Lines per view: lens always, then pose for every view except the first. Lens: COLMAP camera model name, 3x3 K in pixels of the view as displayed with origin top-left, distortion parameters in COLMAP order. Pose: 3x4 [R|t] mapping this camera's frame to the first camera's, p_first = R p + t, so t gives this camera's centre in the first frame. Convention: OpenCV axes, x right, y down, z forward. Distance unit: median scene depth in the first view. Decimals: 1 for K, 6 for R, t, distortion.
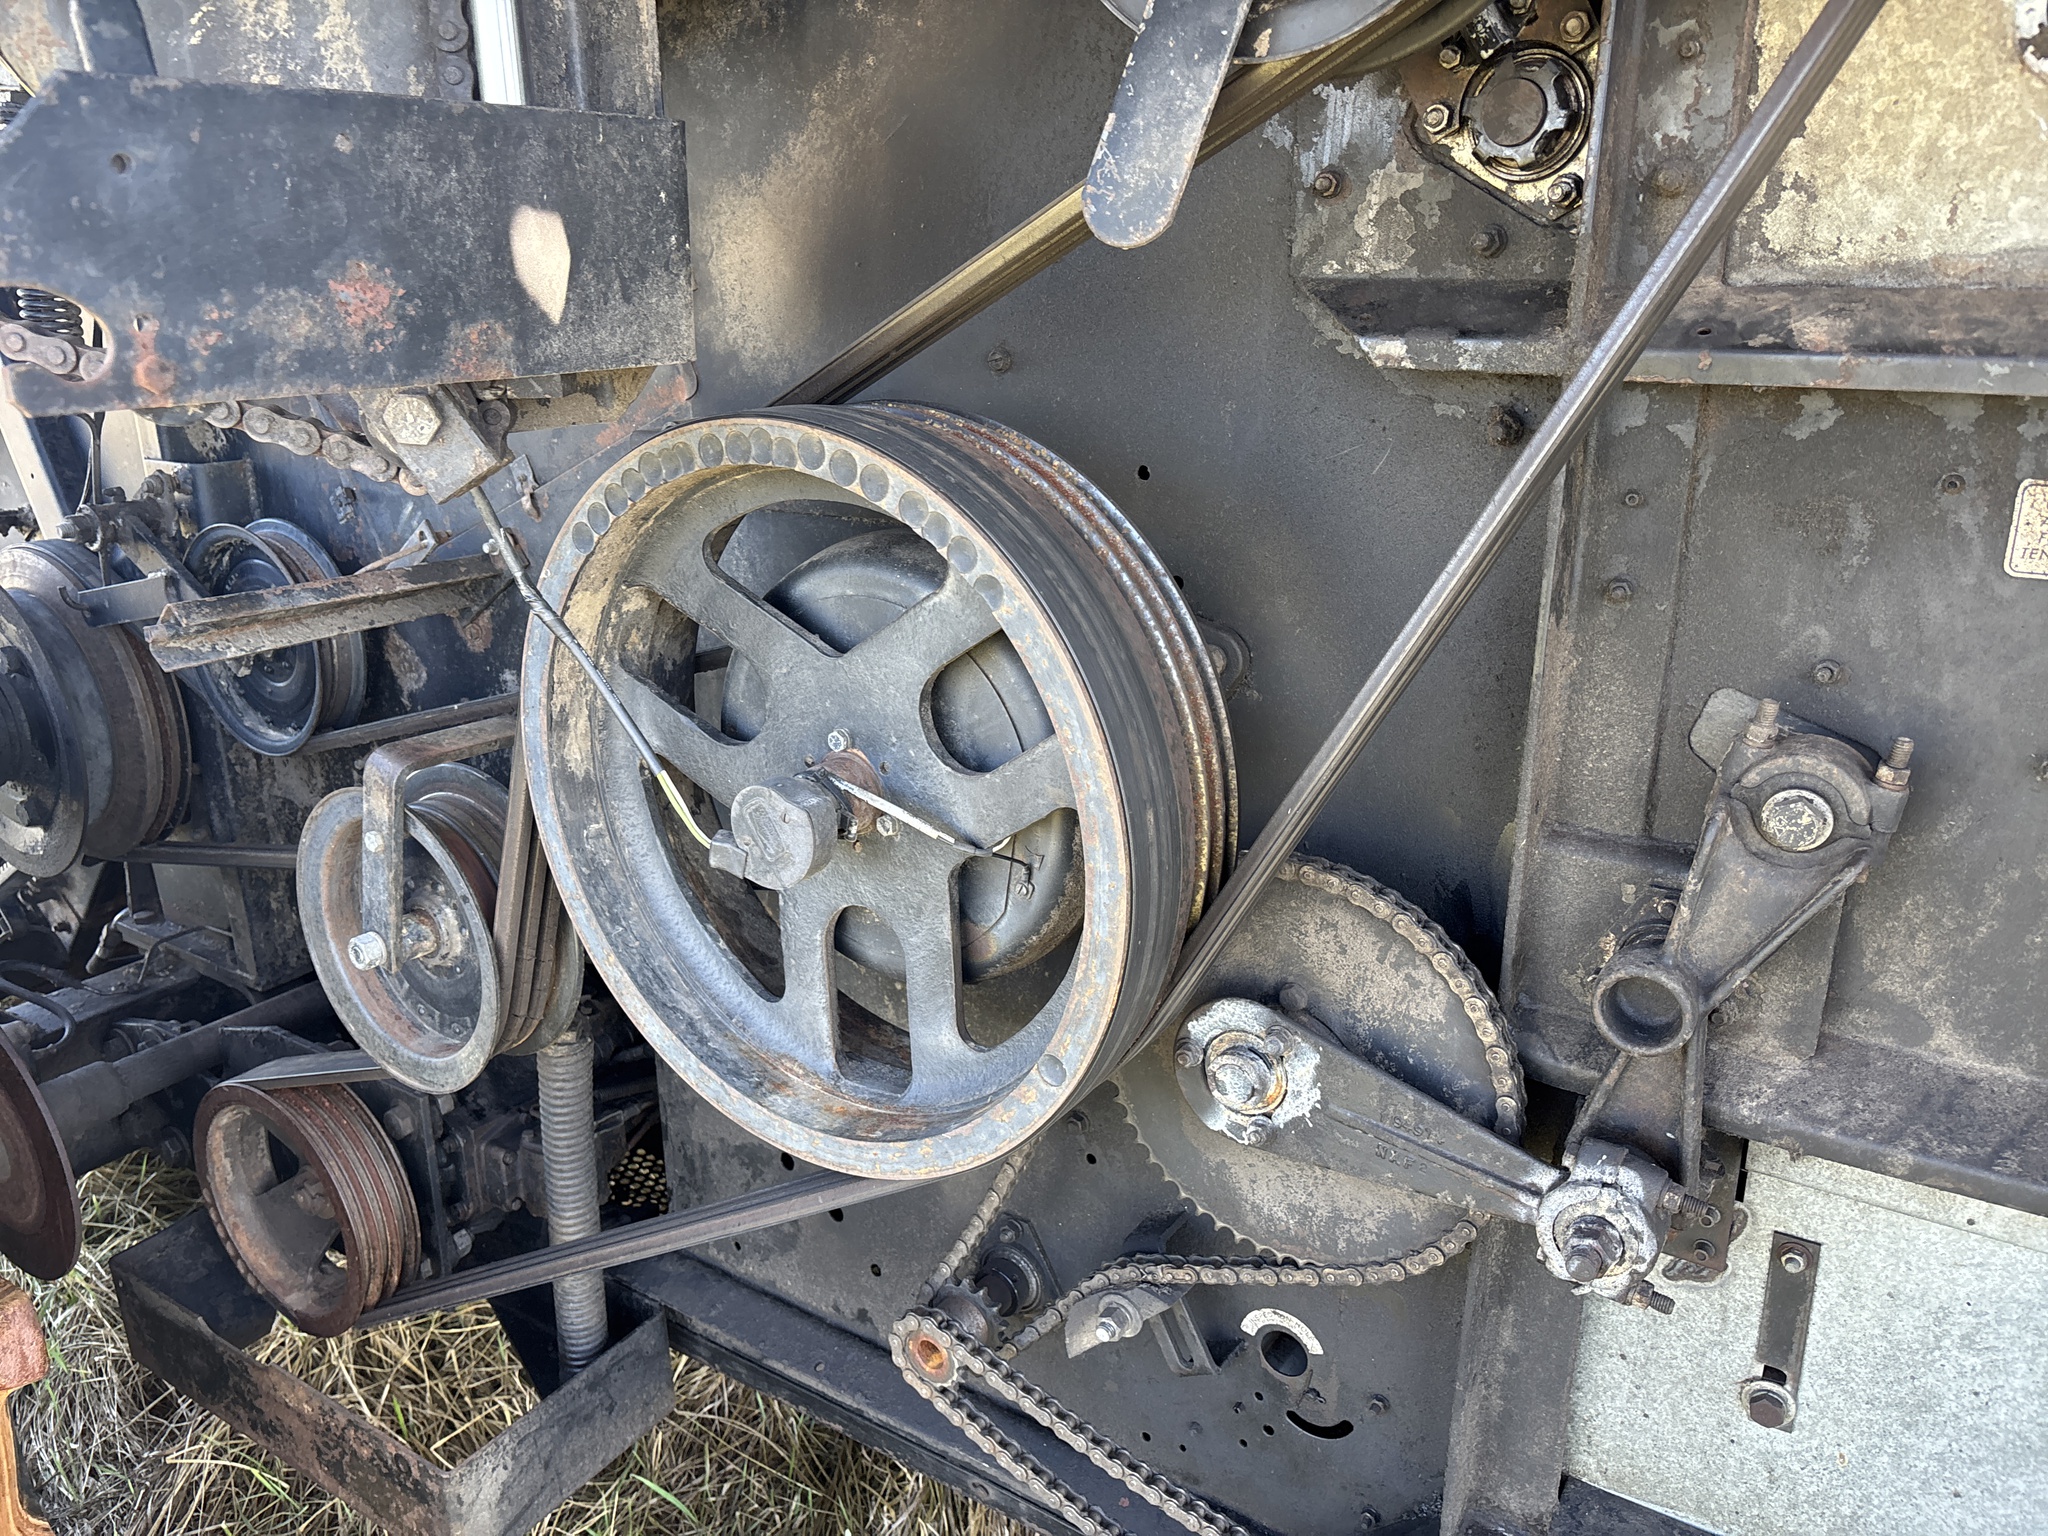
lens RADIAL K [[1541.1, 0, 1017.3], [0, 1541.1, 761.8], [0, 0, 1]] dist [0.035212, -0.044370]
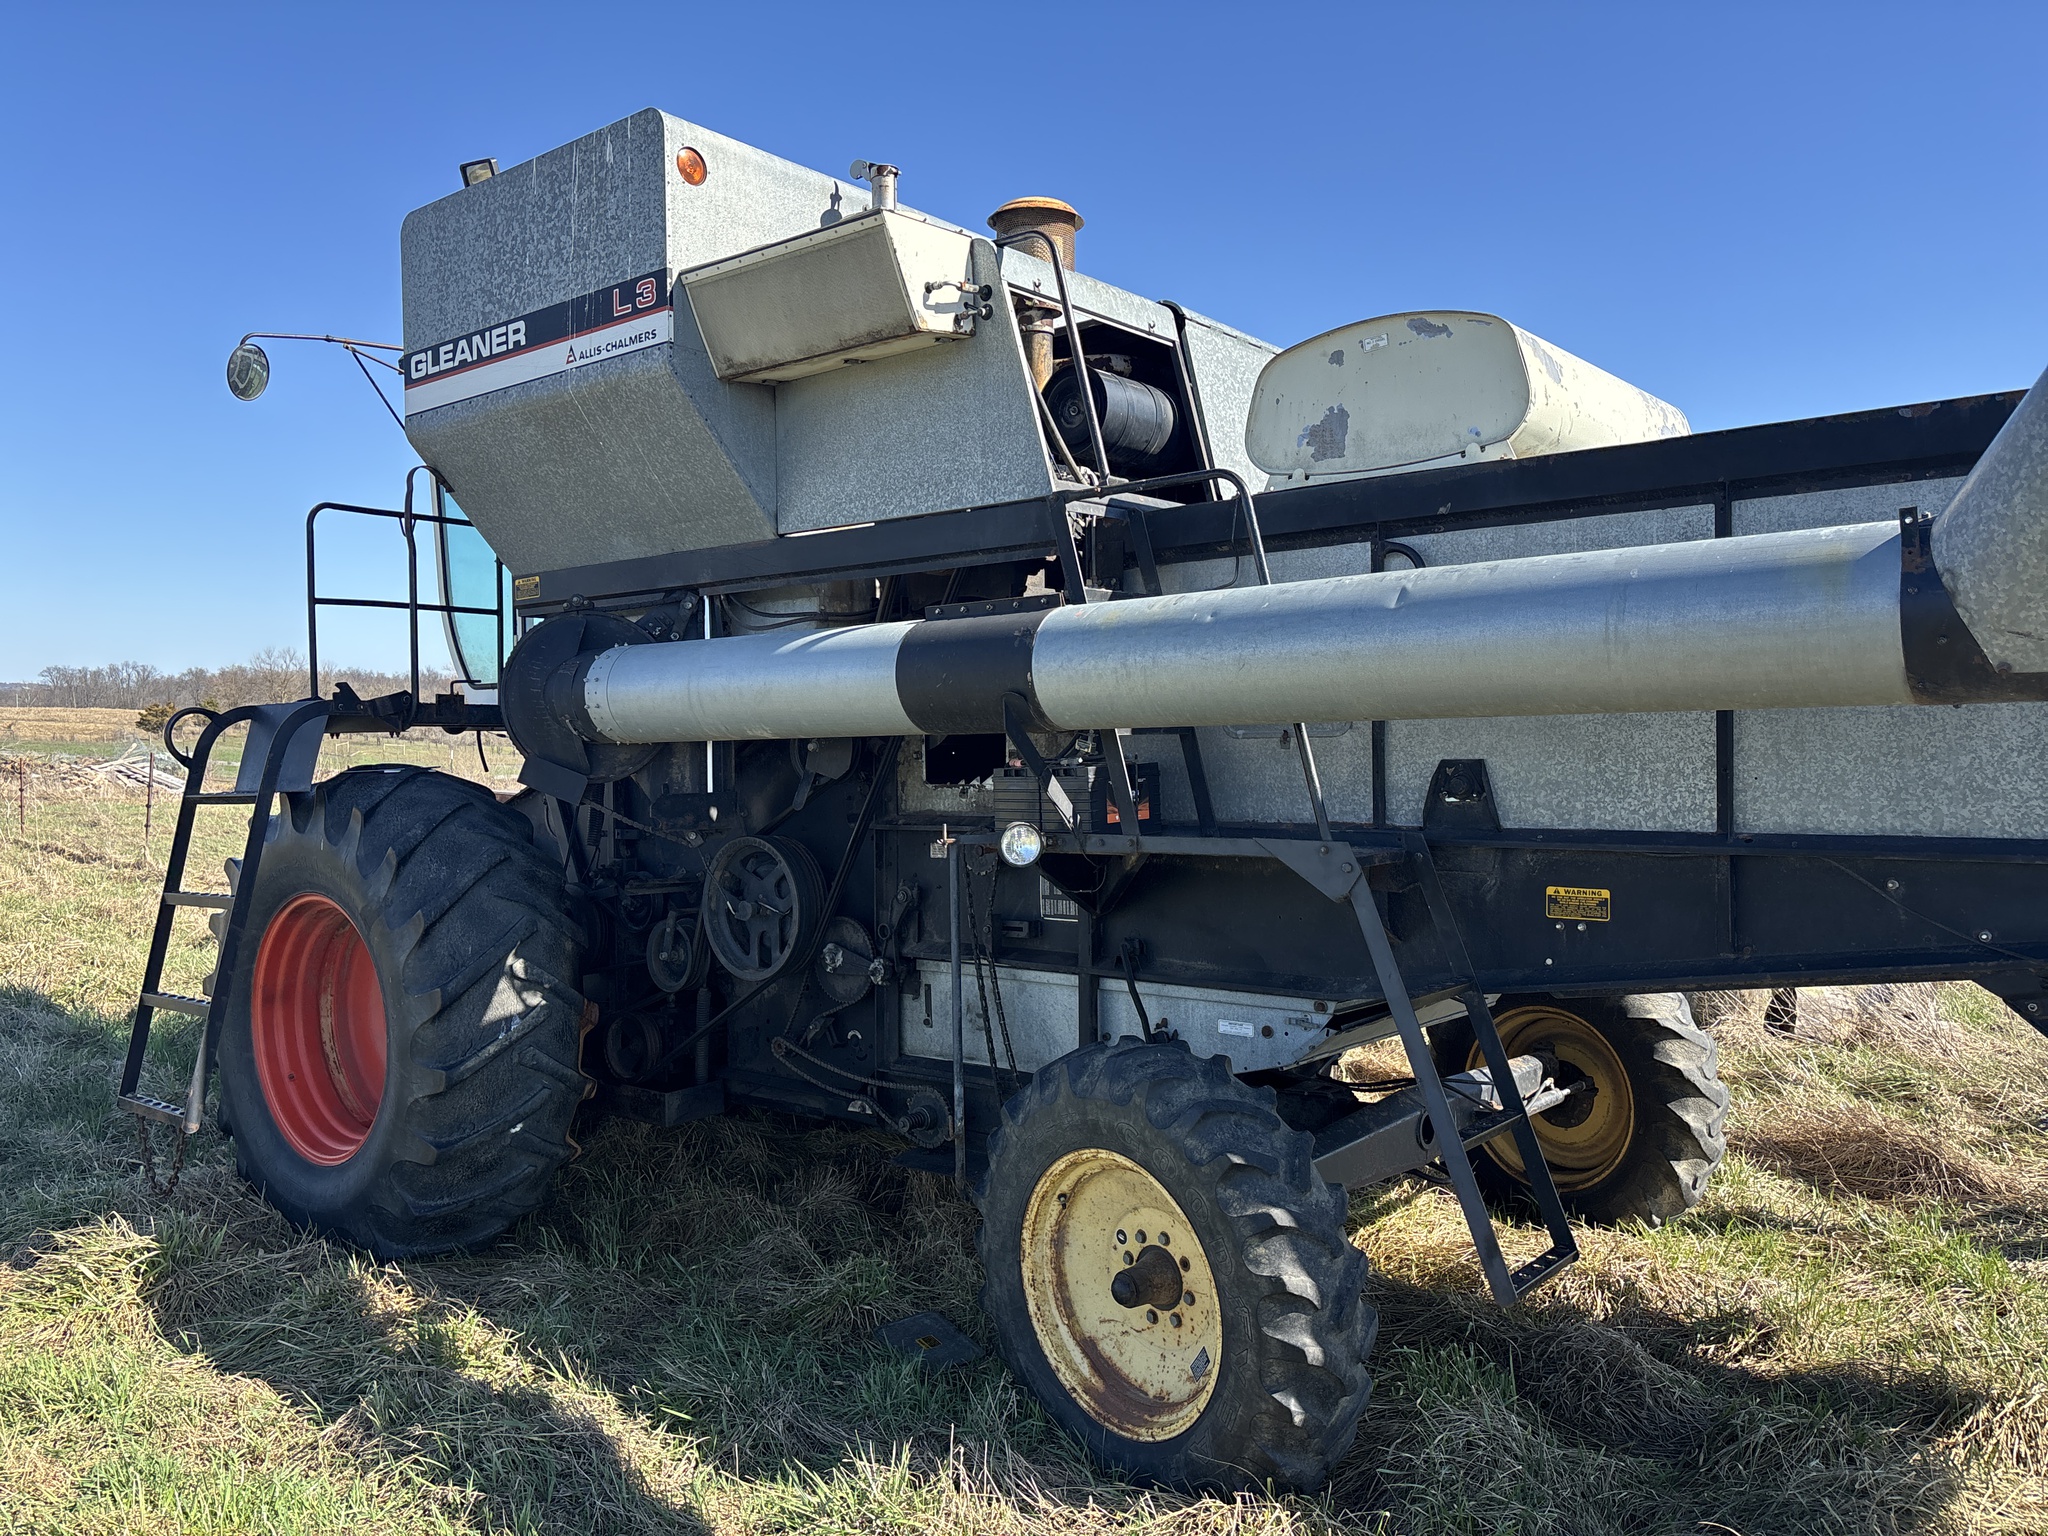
lens RADIAL K [[1519.3, 0, 1024.0], [0, 1519.3, 768.0], [0, 0, 1]] dist [0.133769, -0.386409]
pose [[0.995443, -0.008149, -0.095005, 1.265270], [-0.021334, 0.952050, -0.305197, 1.129759], [0.092937, 0.305833, 0.947538, -3.962687]]
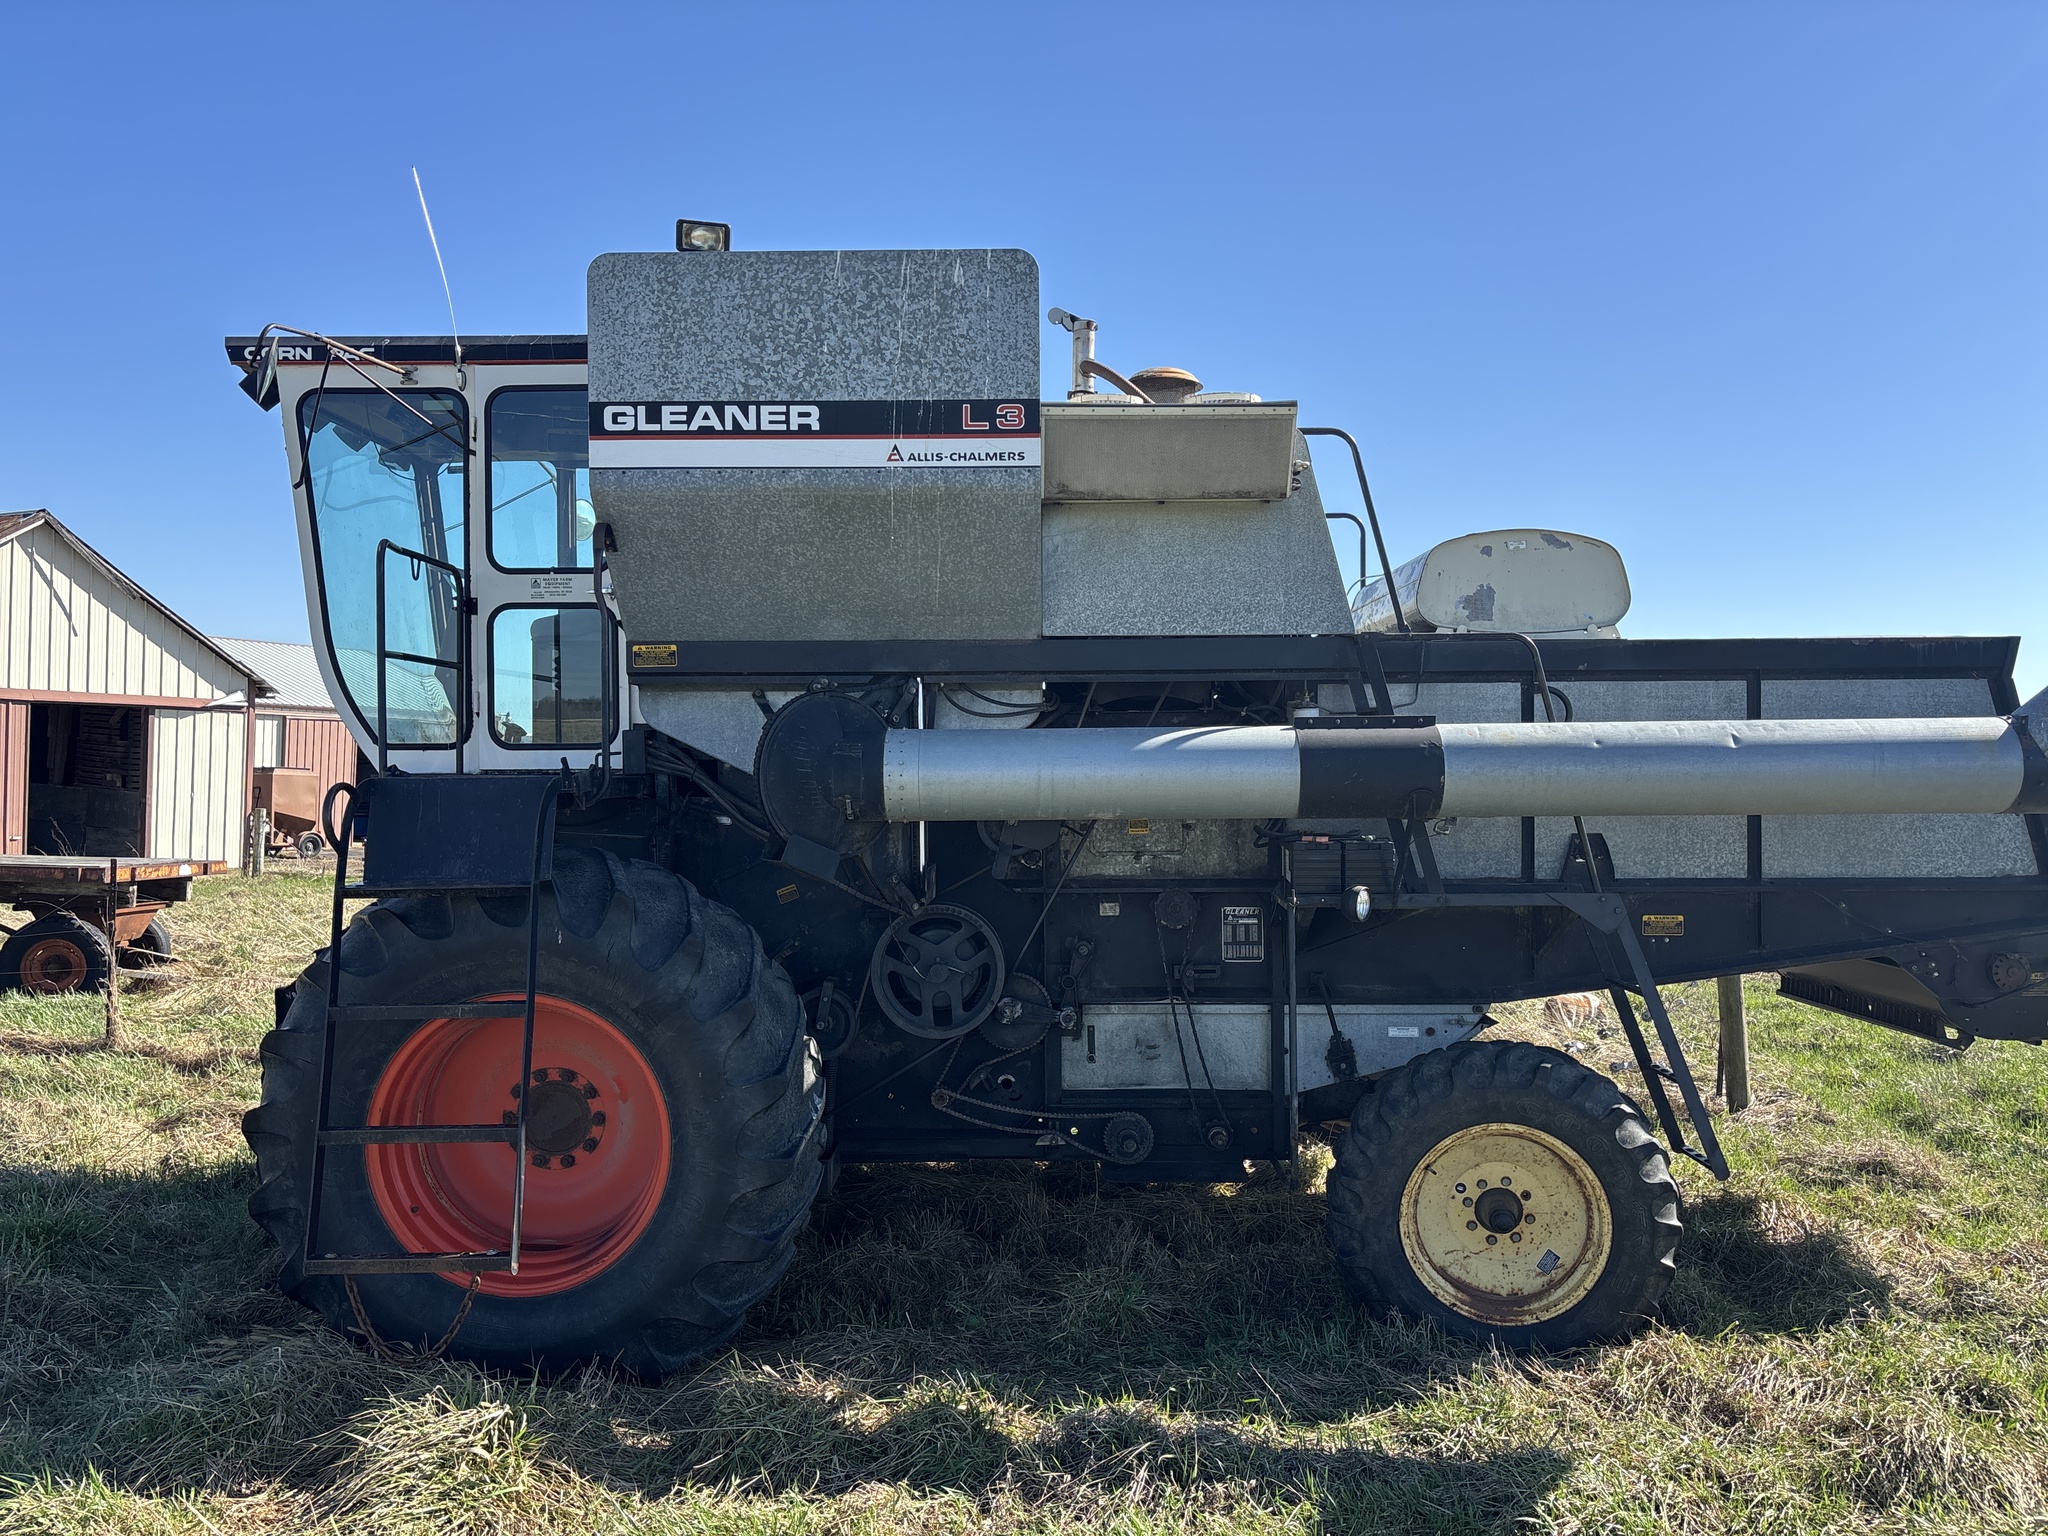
lens RADIAL K [[1541.1, 0, 1017.3], [0, 1541.1, 761.8], [0, 0, 1]] dist [0.035212, -0.044370]
pose [[0.838639, -0.000812, 0.544687, -2.916597], [0.172779, 0.948752, -0.264609, 0.833583], [-0.516558, 0.316022, 0.795801, -3.845631]]
